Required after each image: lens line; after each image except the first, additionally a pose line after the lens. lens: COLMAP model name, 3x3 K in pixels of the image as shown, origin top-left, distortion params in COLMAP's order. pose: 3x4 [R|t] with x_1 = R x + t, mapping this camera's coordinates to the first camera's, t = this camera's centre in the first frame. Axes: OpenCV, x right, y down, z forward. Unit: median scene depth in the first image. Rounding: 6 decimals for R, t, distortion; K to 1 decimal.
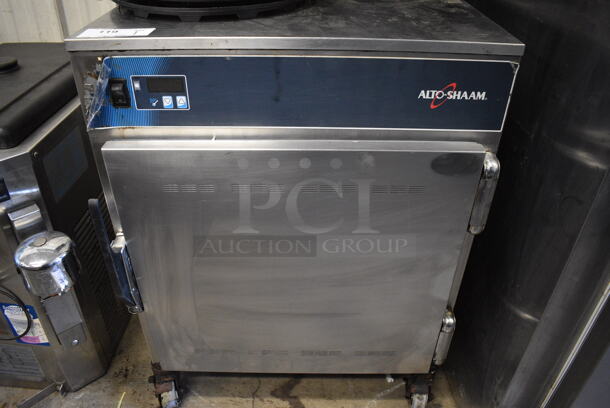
lens RADIAL K [[468.4, 0, 303.8], [0, 468.4, 203.4], [0, 0, 1]] dist [-0.100527, 0.016911]
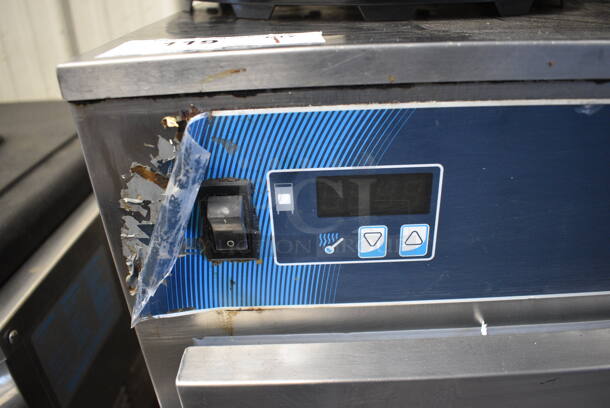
lens RADIAL K [[468.4, 0, 305.0], [0, 468.4, 208.0], [0, 0, 1]] dist [-0.100527, 0.016911]
pose [[0.998247, -0.044520, -0.039005, -0.325886], [0.040595, 0.994533, -0.096205, -0.210933], [0.043075, 0.094453, 0.994597, 0.650744]]
